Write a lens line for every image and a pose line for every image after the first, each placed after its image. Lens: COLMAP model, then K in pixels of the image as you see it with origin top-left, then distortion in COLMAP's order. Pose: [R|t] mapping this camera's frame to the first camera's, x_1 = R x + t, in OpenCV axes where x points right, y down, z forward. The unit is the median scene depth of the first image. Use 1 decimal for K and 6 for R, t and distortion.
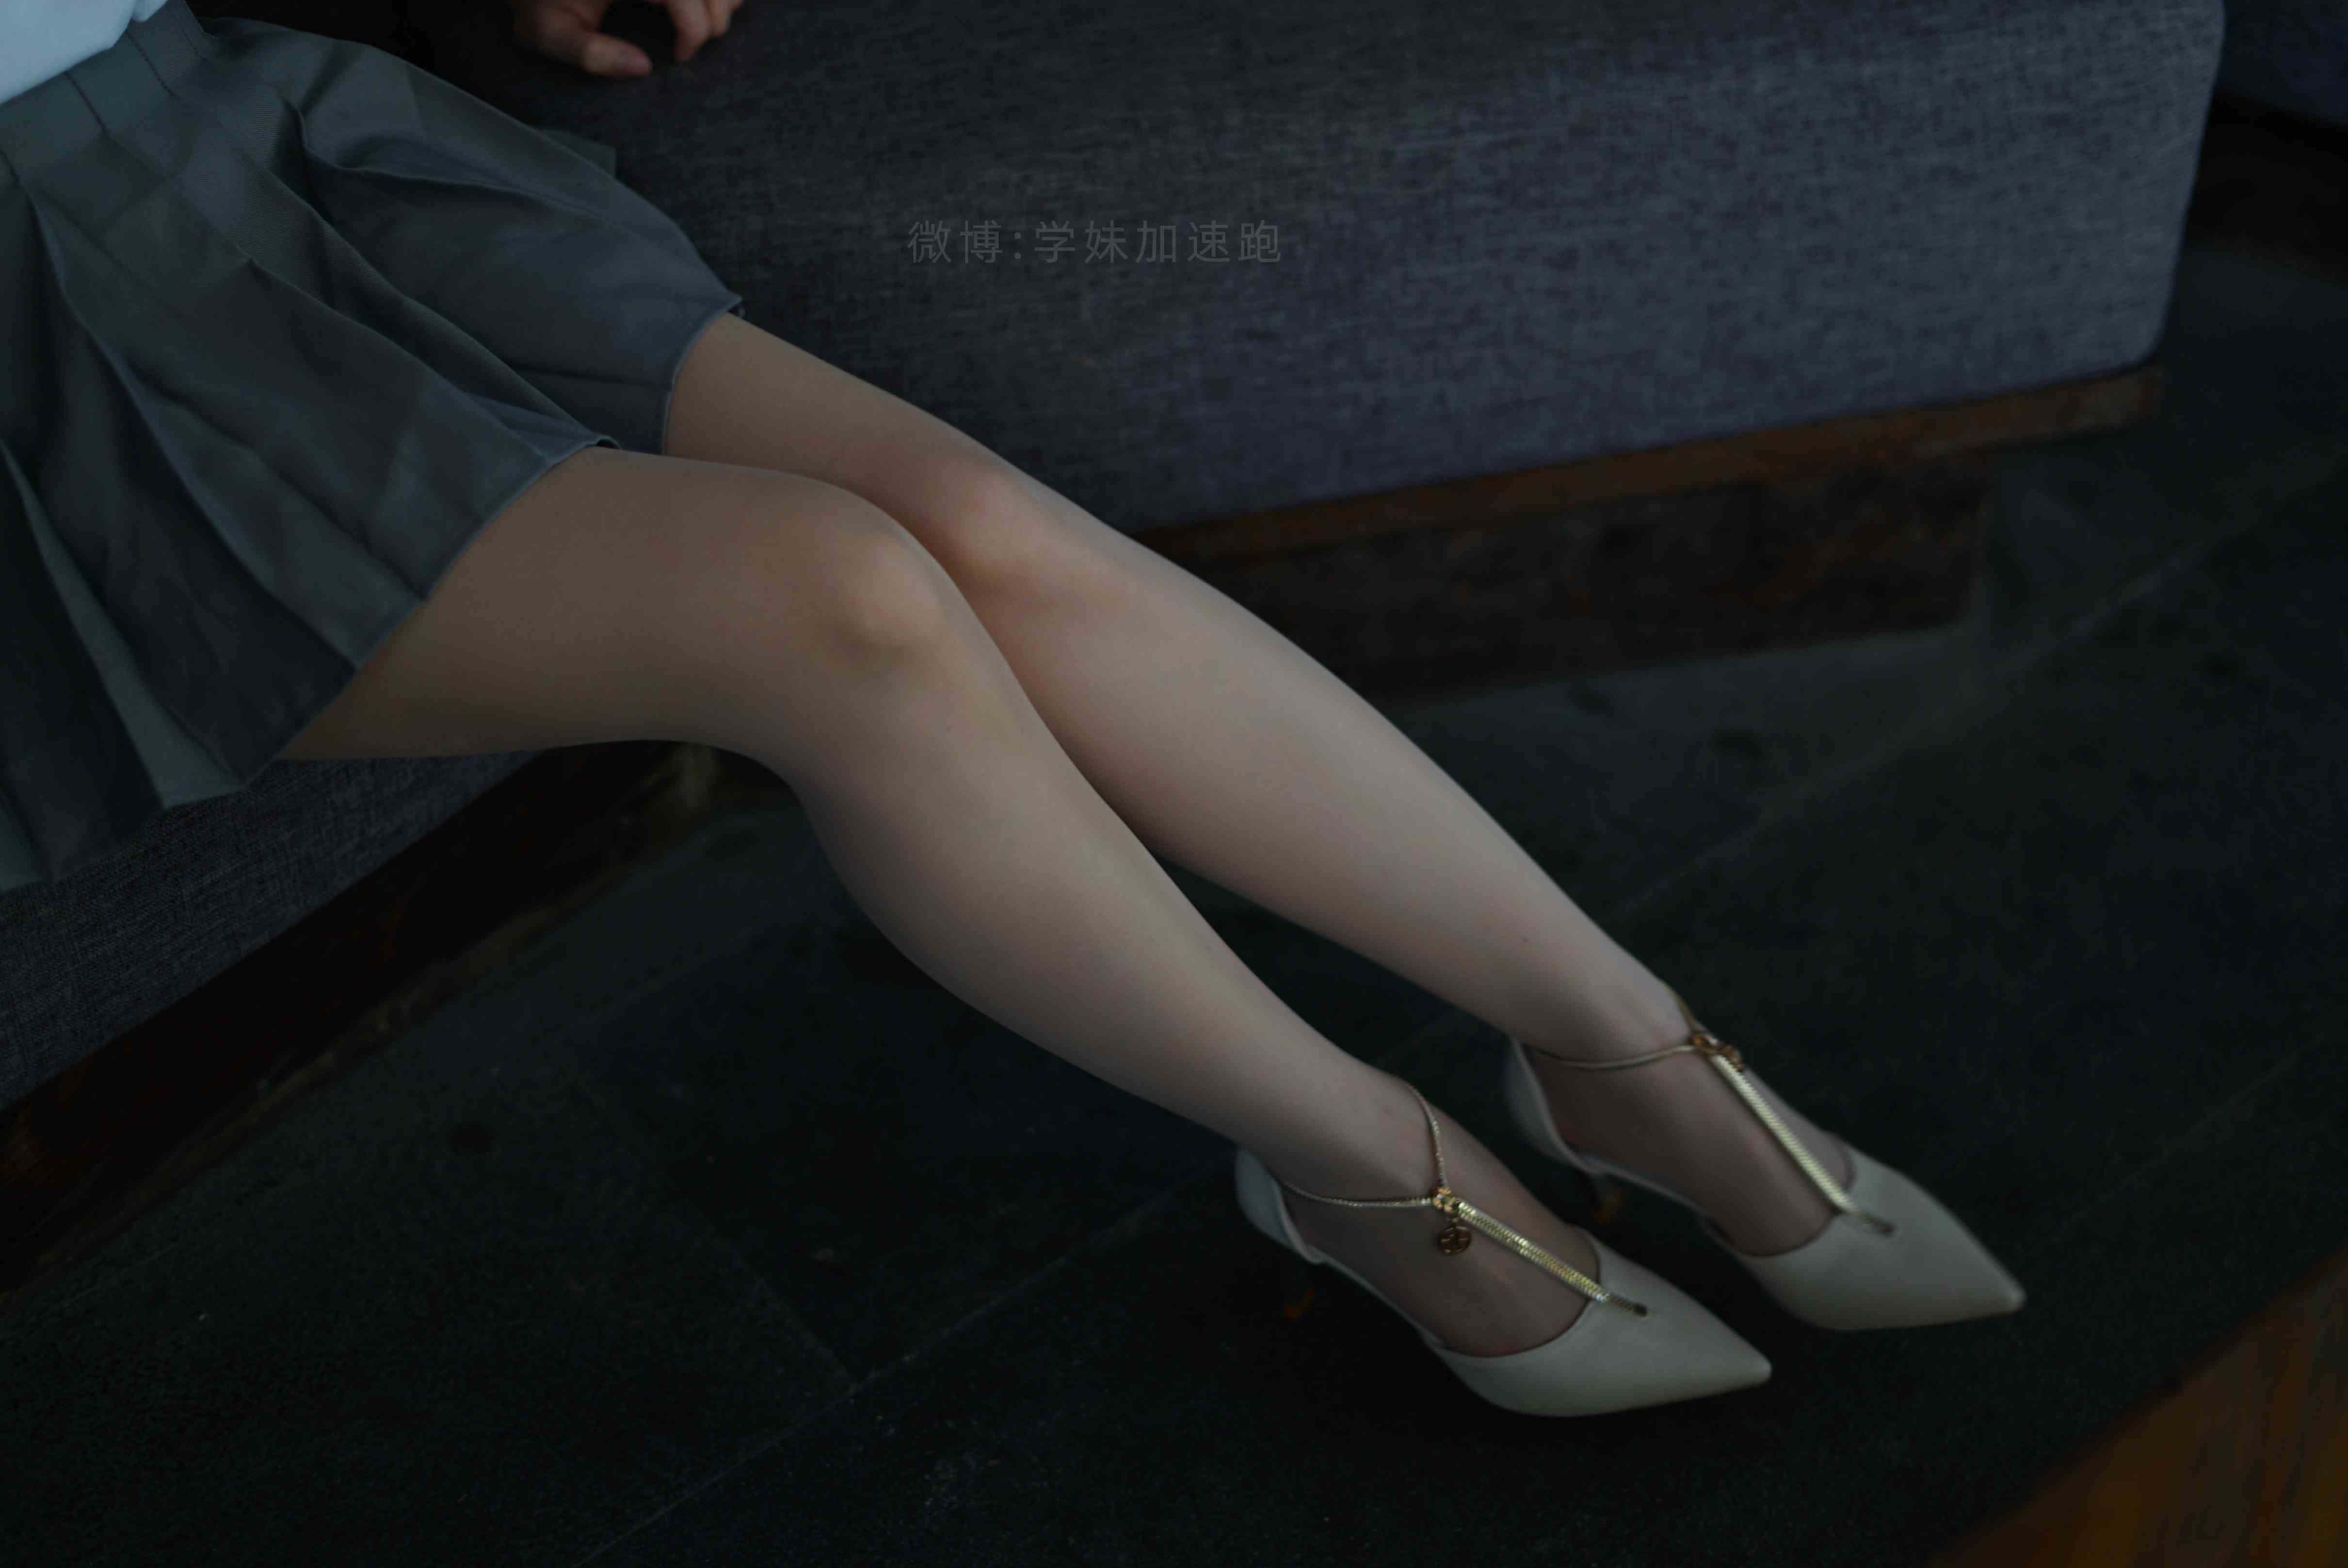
lens RADIAL K [[3566.5, 0, 1174.0], [0, 3566.5, 784.0], [0, 0, 1]] dist [-0.062548, 0.023923]
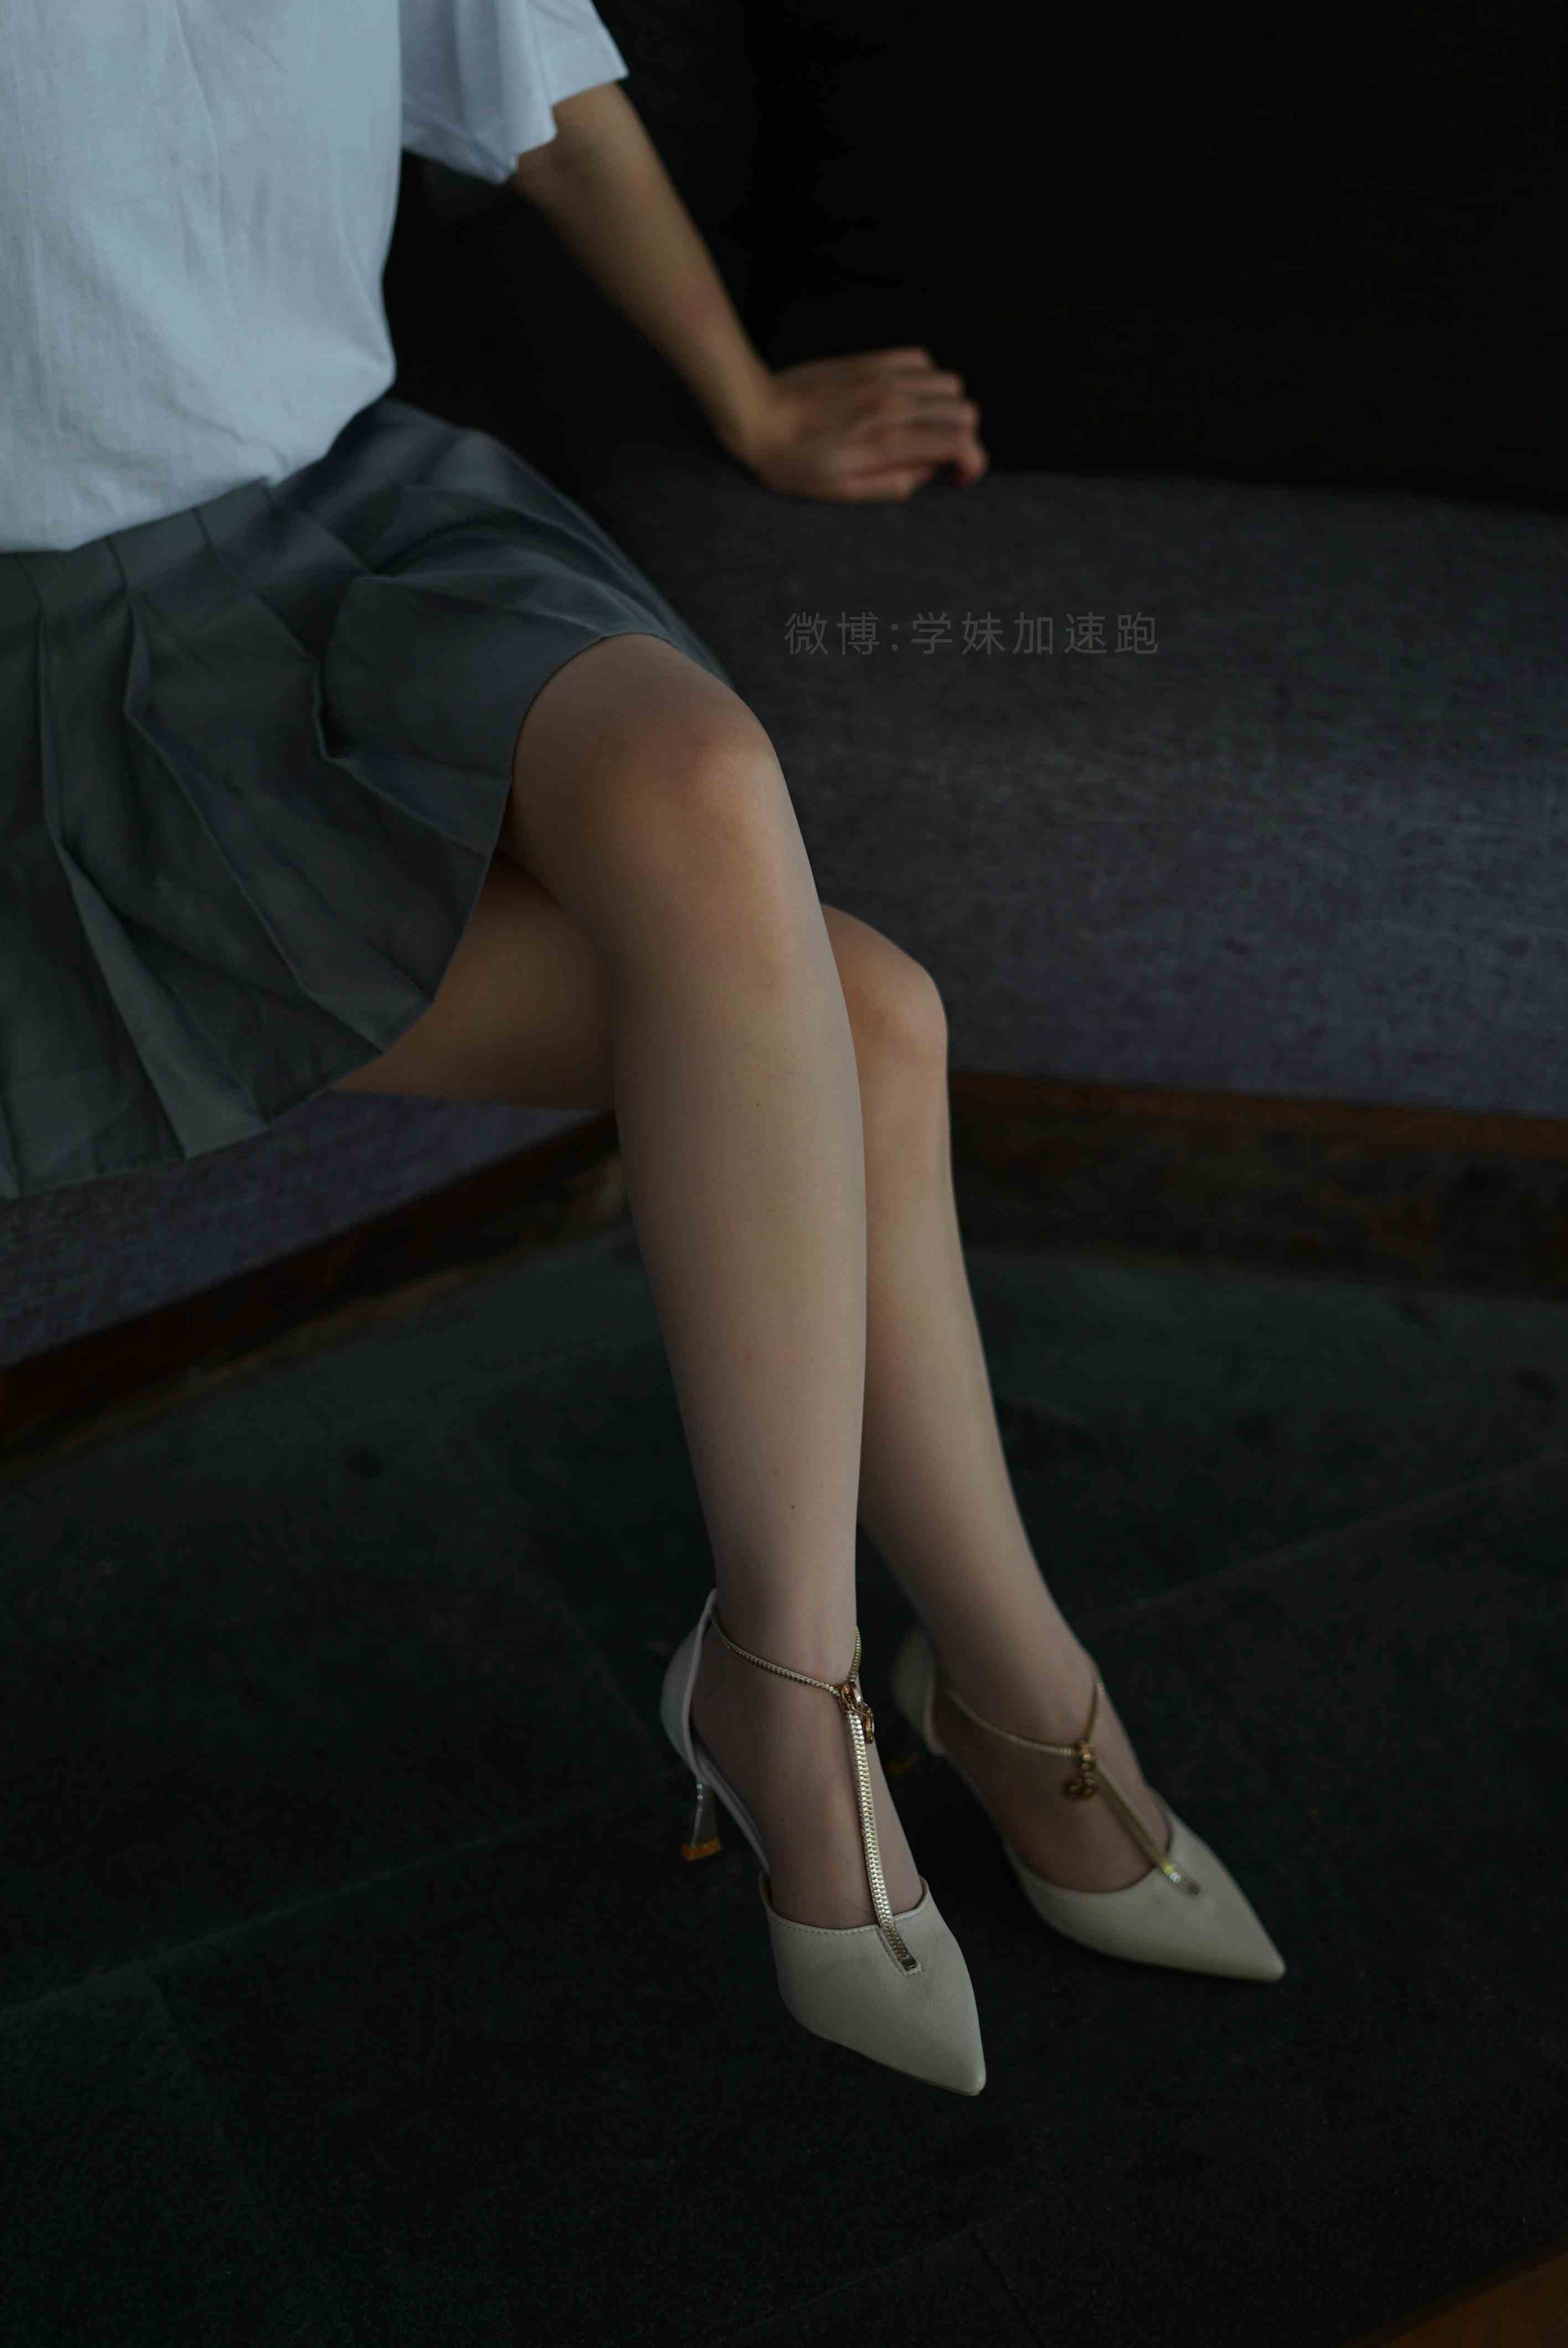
lens RADIAL K [[3566.5, 0, 784.0], [0, 3566.5, 1174.0], [0, 0, 1]] dist [-0.062548, 0.023923]
pose [[0.970006, 0.243027, 0.005040, -0.103896], [-0.243070, 0.969942, 0.011408, -0.035358], [-0.002116, -0.012291, 0.999922, -0.122876]]
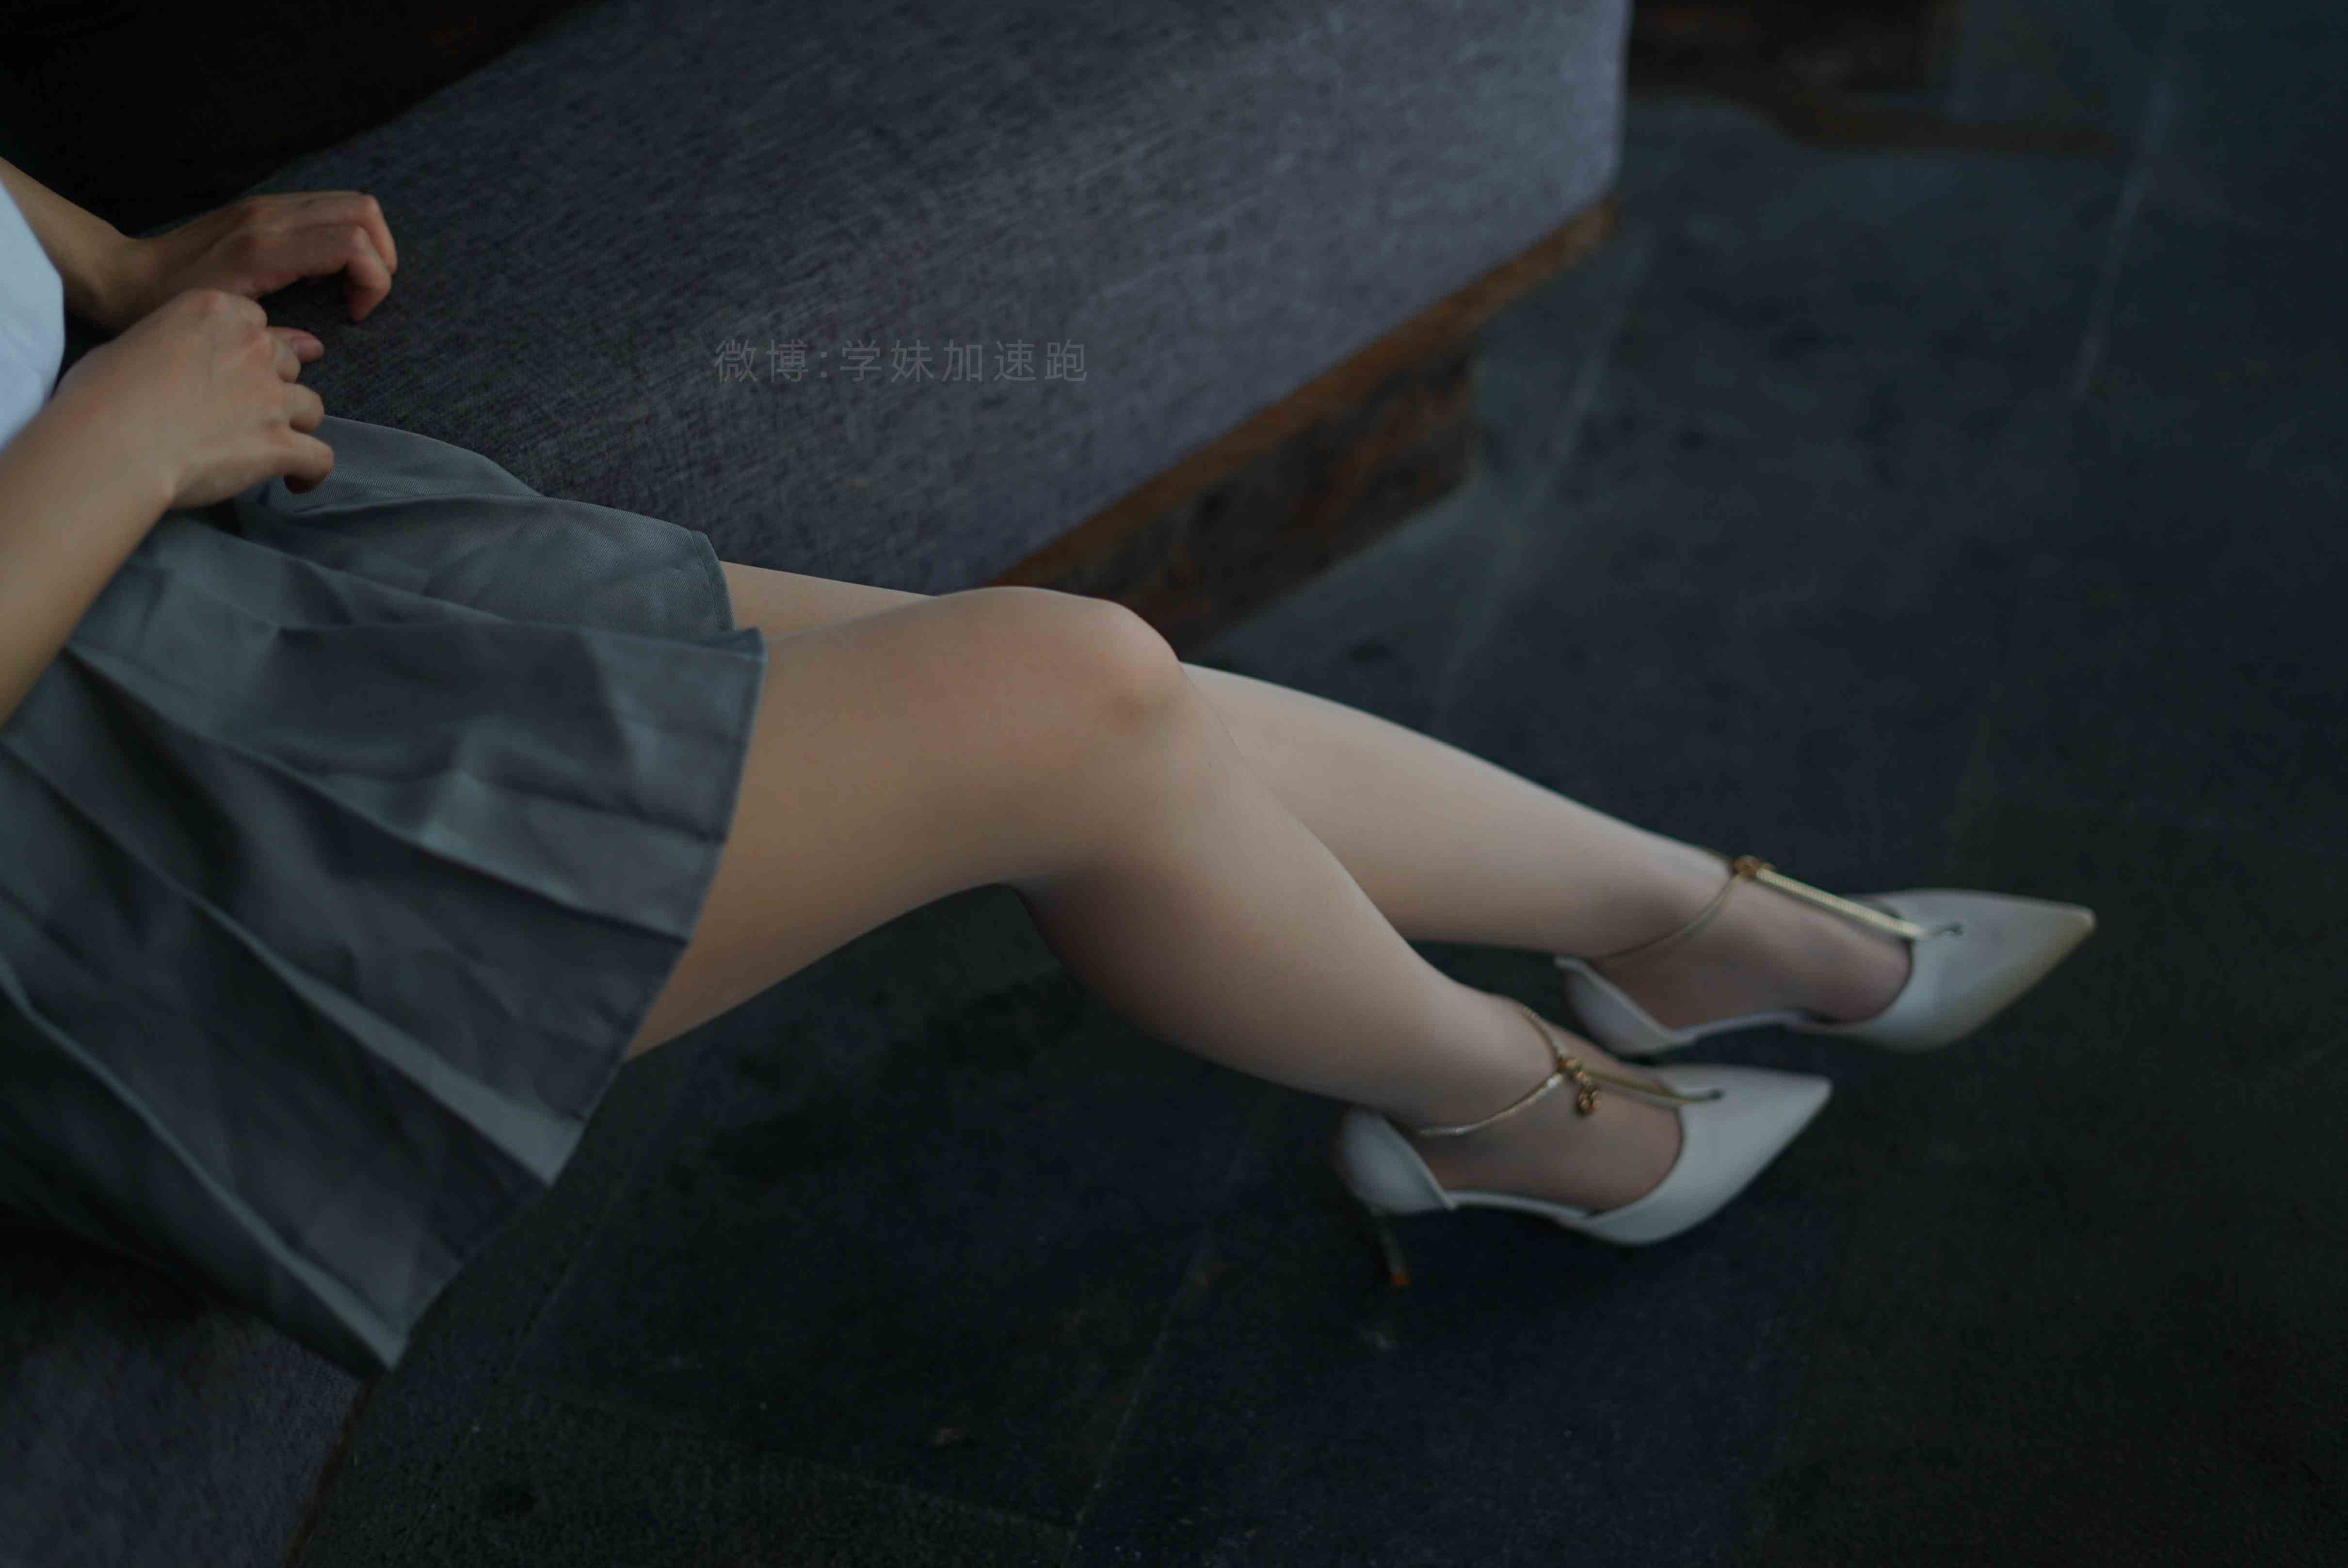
lens RADIAL K [[3566.5, 0, 1174.0], [0, 3566.5, 784.0], [0, 0, 1]] dist [-0.062548, 0.023923]
pose [[0.841779, -0.358003, 0.404033, -0.381541], [0.367090, 0.928387, 0.057810, -0.066615], [-0.395795, 0.099653, 0.912916, 0.078060]]
